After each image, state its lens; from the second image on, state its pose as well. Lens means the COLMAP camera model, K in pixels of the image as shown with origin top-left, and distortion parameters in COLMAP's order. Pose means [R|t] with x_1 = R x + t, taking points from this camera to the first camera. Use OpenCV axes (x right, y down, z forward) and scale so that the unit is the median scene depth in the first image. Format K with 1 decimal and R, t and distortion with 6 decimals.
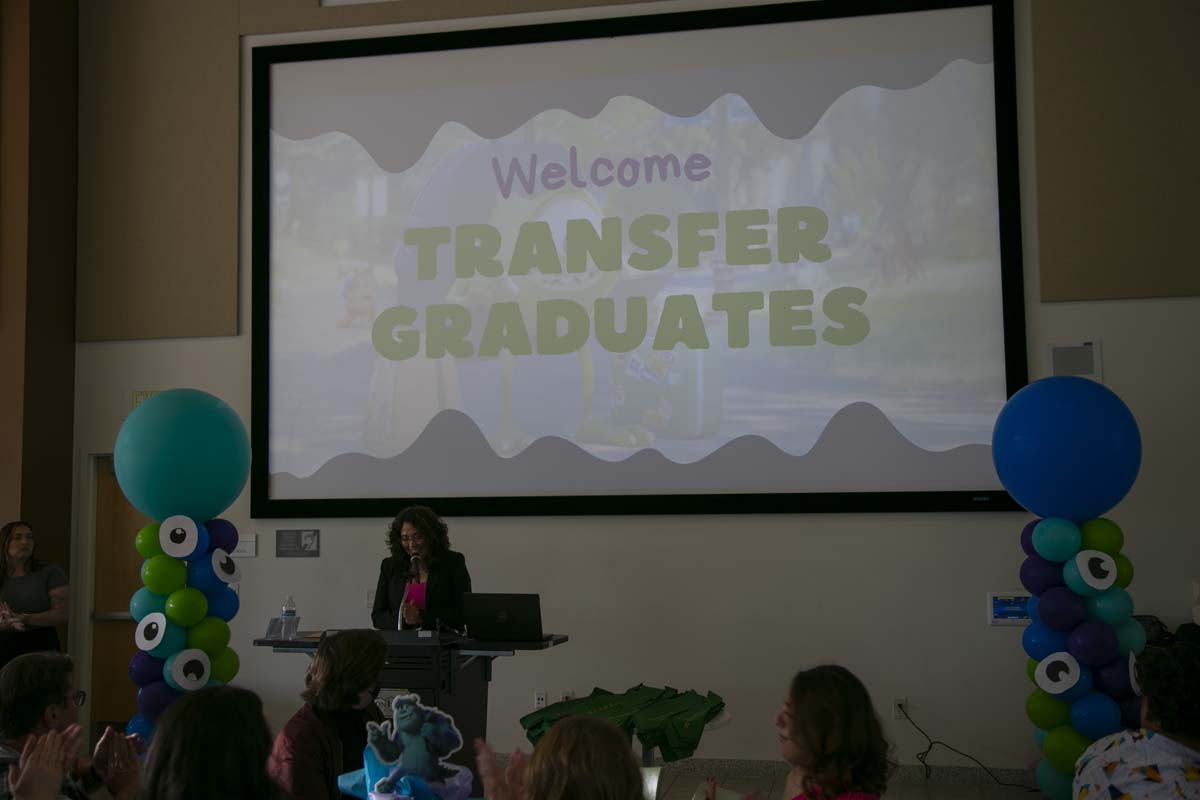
lens RADIAL K [[1397.4, 0, 600.0], [0, 1397.4, 400.0], [0, 0, 1]] dist [0.081992, 0.179332]
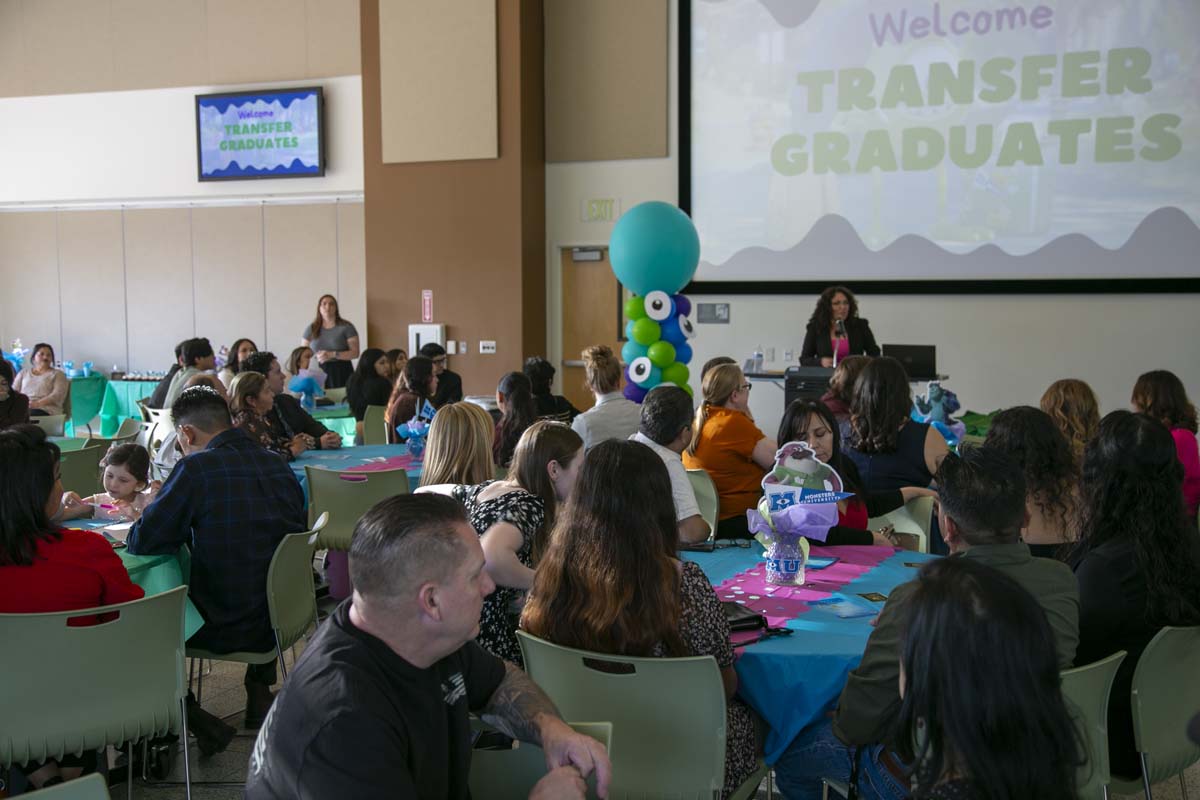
lens RADIAL K [[1397.4, 0, 600.0], [0, 1397.4, 400.0], [0, 0, 1]] dist [0.081992, 0.179332]
pose [[0.986249, 0.022690, -0.163704, -0.104633], [0.002537, 0.988336, 0.152270, -0.022305], [0.165250, -0.150591, 0.974687, -0.364008]]
